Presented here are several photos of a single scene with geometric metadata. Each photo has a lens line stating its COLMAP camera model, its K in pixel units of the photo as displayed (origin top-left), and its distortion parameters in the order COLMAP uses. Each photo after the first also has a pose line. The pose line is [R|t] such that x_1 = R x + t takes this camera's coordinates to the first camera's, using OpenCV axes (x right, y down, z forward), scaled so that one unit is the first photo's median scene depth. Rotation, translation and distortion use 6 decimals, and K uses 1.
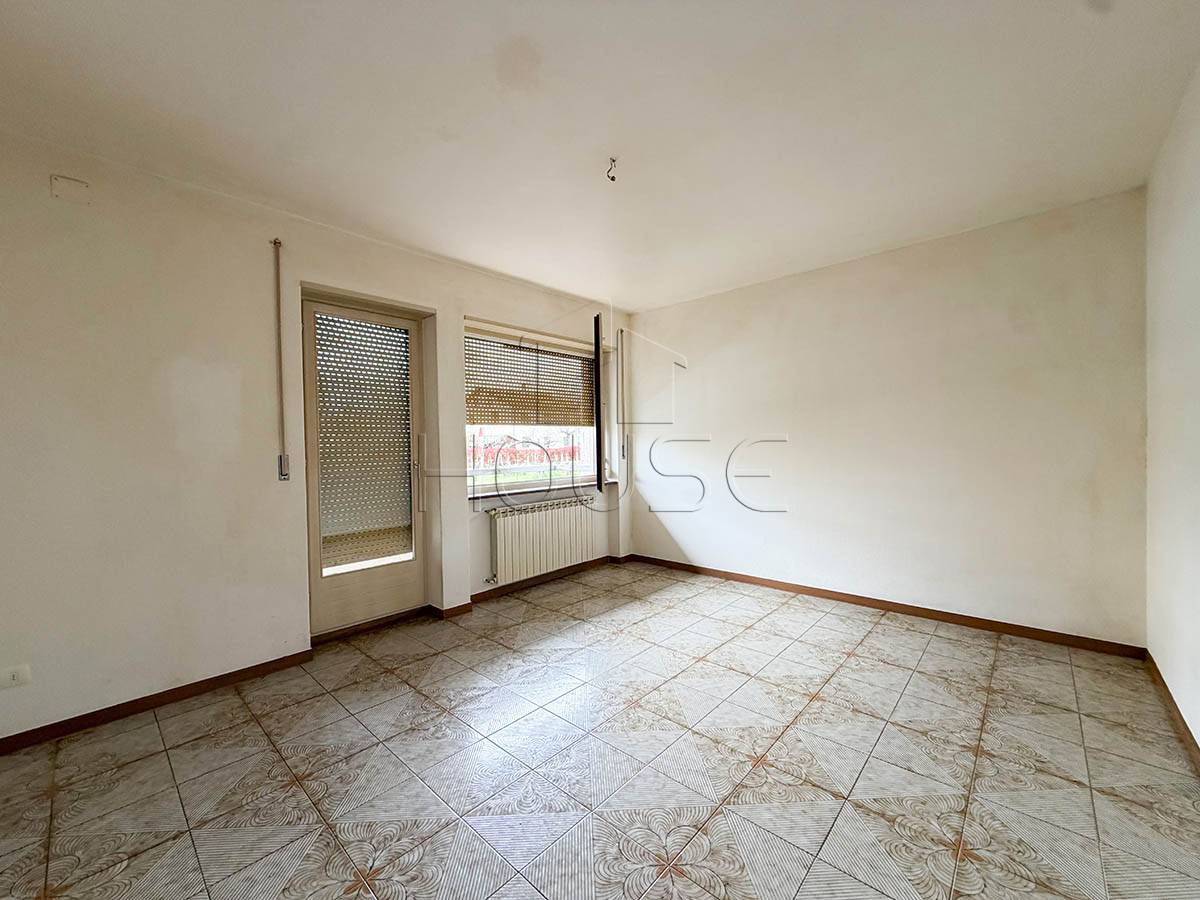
lens RADIAL K [[482.3, 0, 597.1], [0, 482.3, 450.9], [0, 0, 1]] dist [-0.002585, -0.000409]
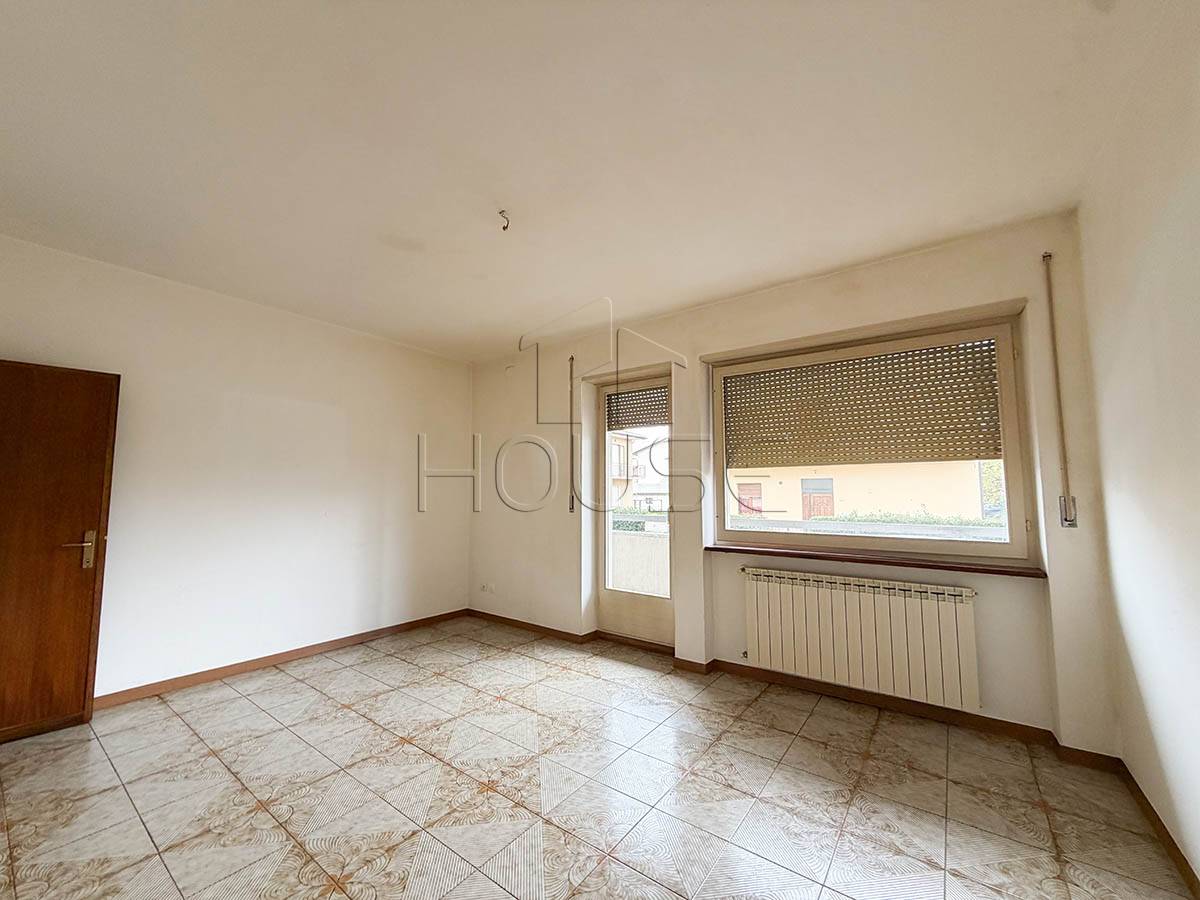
lens RADIAL K [[481.2, 0, 594.7], [0, 481.2, 450.5], [0, 0, 1]] dist [-0.001170, -0.000116]
pose [[0.088178, -0.065552, -0.993946, 0.759745], [-0.016384, 0.997602, -0.067246, -0.027699], [0.995970, 0.022214, 0.086892, 0.828894]]
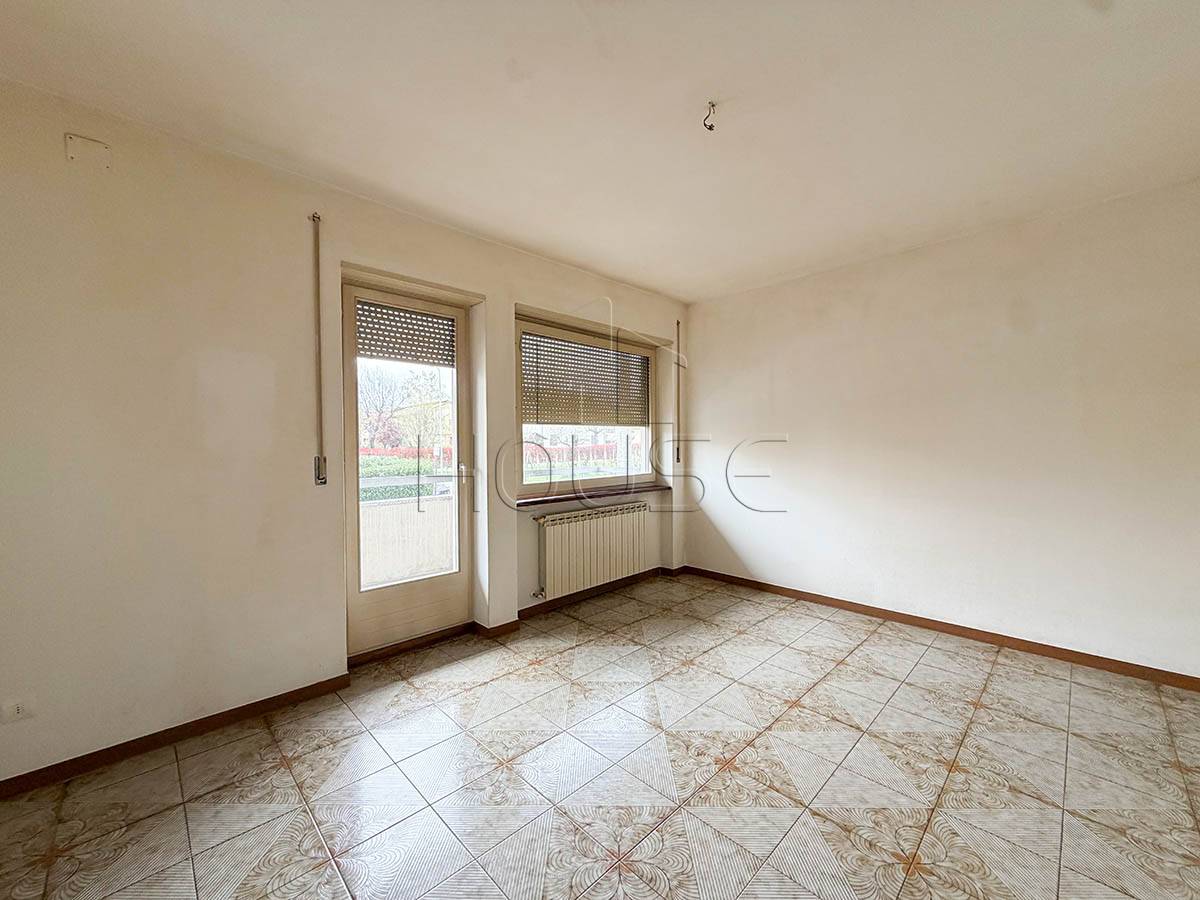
lens RADIAL K [[481.2, 0, 594.7], [0, 481.2, 450.5], [0, 0, 1]] dist [-0.001170, -0.000116]
pose [[0.998261, 0.012586, -0.057594, -0.082615], [-0.012466, 0.999919, 0.002452, -0.009234], [0.057620, -0.001730, 0.998337, 0.124188]]
